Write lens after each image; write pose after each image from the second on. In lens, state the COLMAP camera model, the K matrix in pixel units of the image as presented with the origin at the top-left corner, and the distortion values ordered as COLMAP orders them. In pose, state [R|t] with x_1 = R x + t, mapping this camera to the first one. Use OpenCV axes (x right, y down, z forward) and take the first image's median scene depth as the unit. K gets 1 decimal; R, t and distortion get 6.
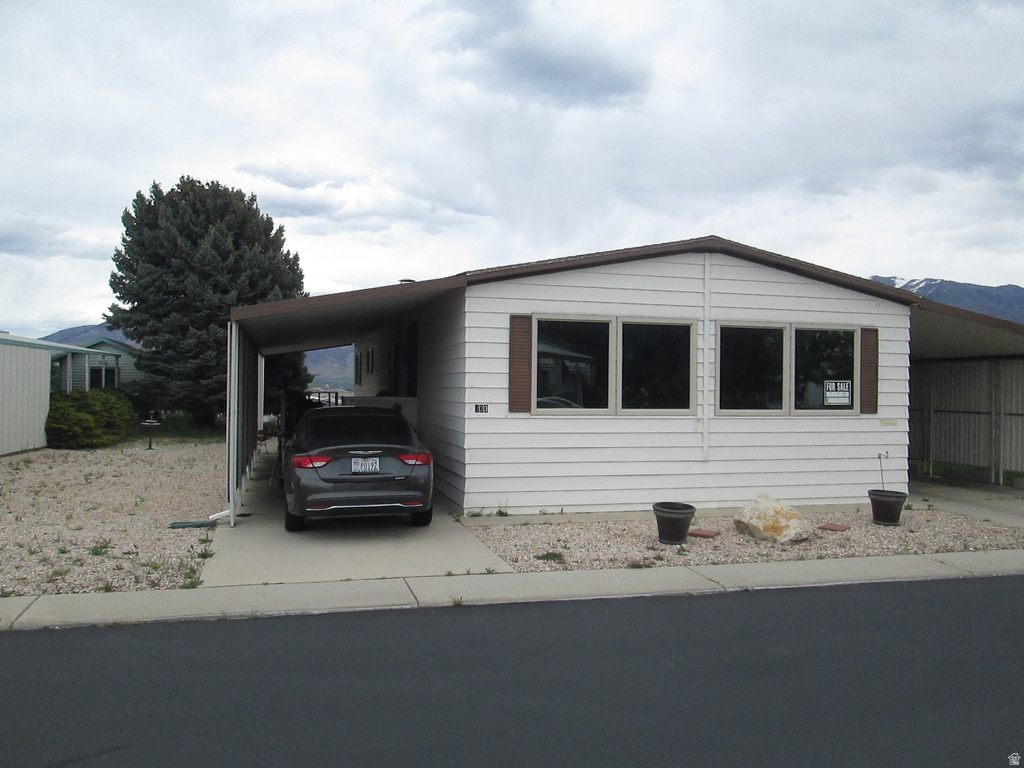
lens RADIAL K [[825.3, 0, 512.2], [0, 825.3, 385.3], [0, 0, 1]] dist [-0.027112, 0.010560]
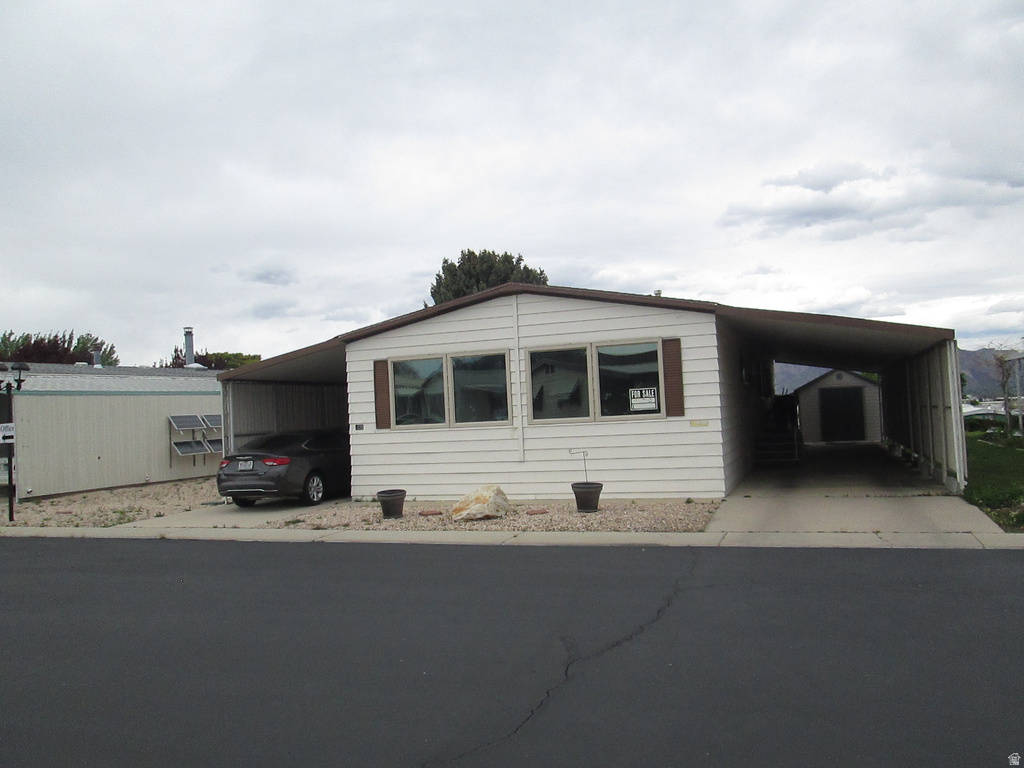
lens RADIAL K [[825.3, 0, 508.1], [0, 825.3, 383.5], [0, 0, 1]] dist [-0.027112, 0.010560]
pose [[0.815502, -0.071458, -0.574326, 0.943772], [0.058087, 0.997443, -0.041623, 0.025133], [0.575832, 0.000583, 0.817568, -0.031182]]
